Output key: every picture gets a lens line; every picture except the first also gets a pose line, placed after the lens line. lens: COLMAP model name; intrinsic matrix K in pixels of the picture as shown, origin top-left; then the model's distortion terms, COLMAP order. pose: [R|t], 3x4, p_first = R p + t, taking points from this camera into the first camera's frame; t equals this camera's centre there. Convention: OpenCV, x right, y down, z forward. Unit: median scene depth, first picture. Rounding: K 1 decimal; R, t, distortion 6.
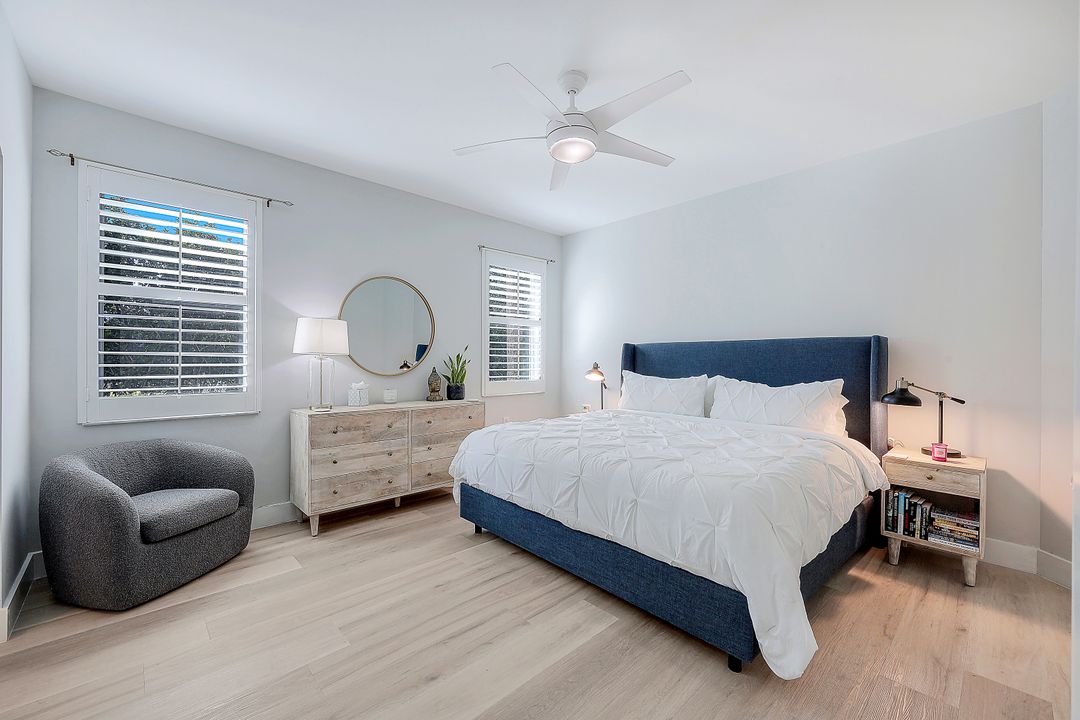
lens RADIAL K [[435.6, 0, 540.0], [0, 435.6, 360.0], [0, 0, 1]] dist [-0.001625, 0.000257]
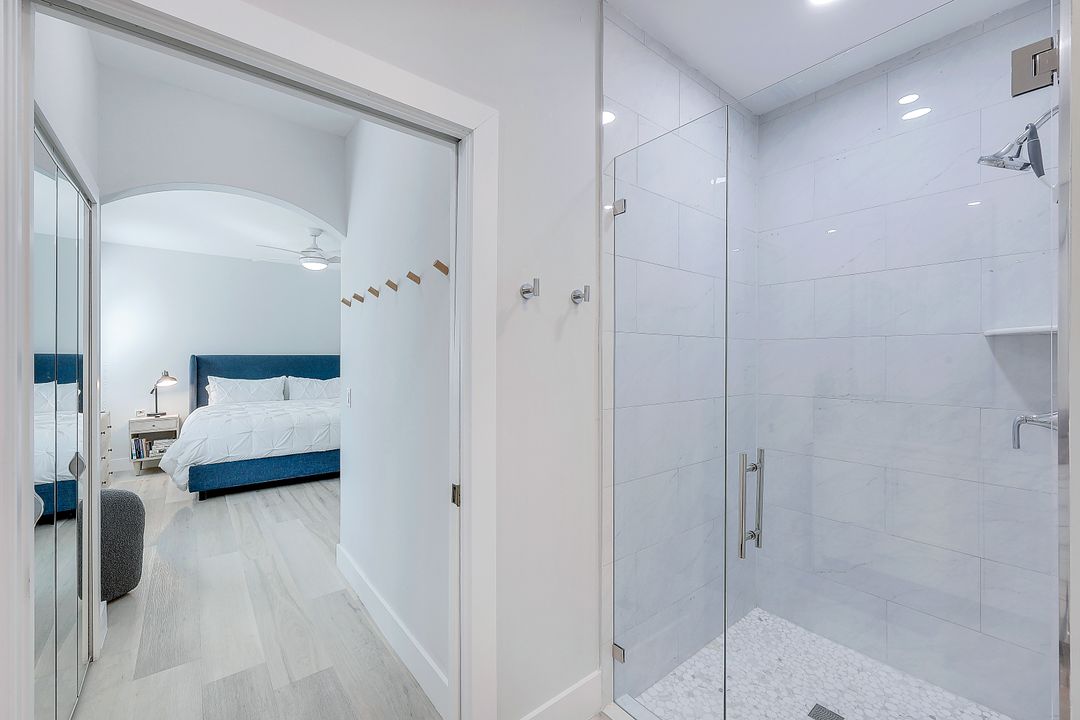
lens RADIAL K [[435.6, 0, 540.0], [0, 435.6, 360.0], [0, 0, 1]] dist [-0.001625, 0.000257]
pose [[0.083363, -0.008903, 0.996479, -1.641067], [0.000393, 0.999960, 0.008901, -0.055089], [-0.996519, -0.000351, 0.083363, -0.174402]]
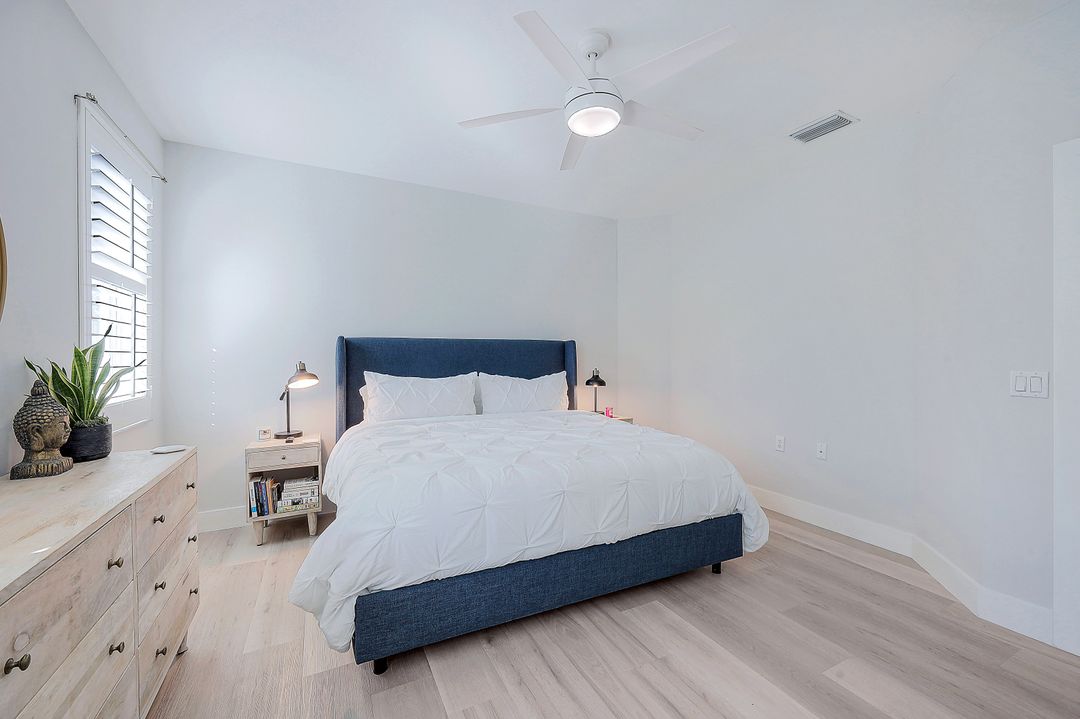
lens RADIAL K [[435.6, 0, 540.0], [0, 435.6, 359.5], [0, 0, 1]] dist [-0.001625, 0.000257]
pose [[0.285133, -0.010683, 0.958429, -0.722975], [0.003755, 0.999943, 0.010029, -0.005102], [-0.958481, 0.000739, 0.285156, 0.766617]]
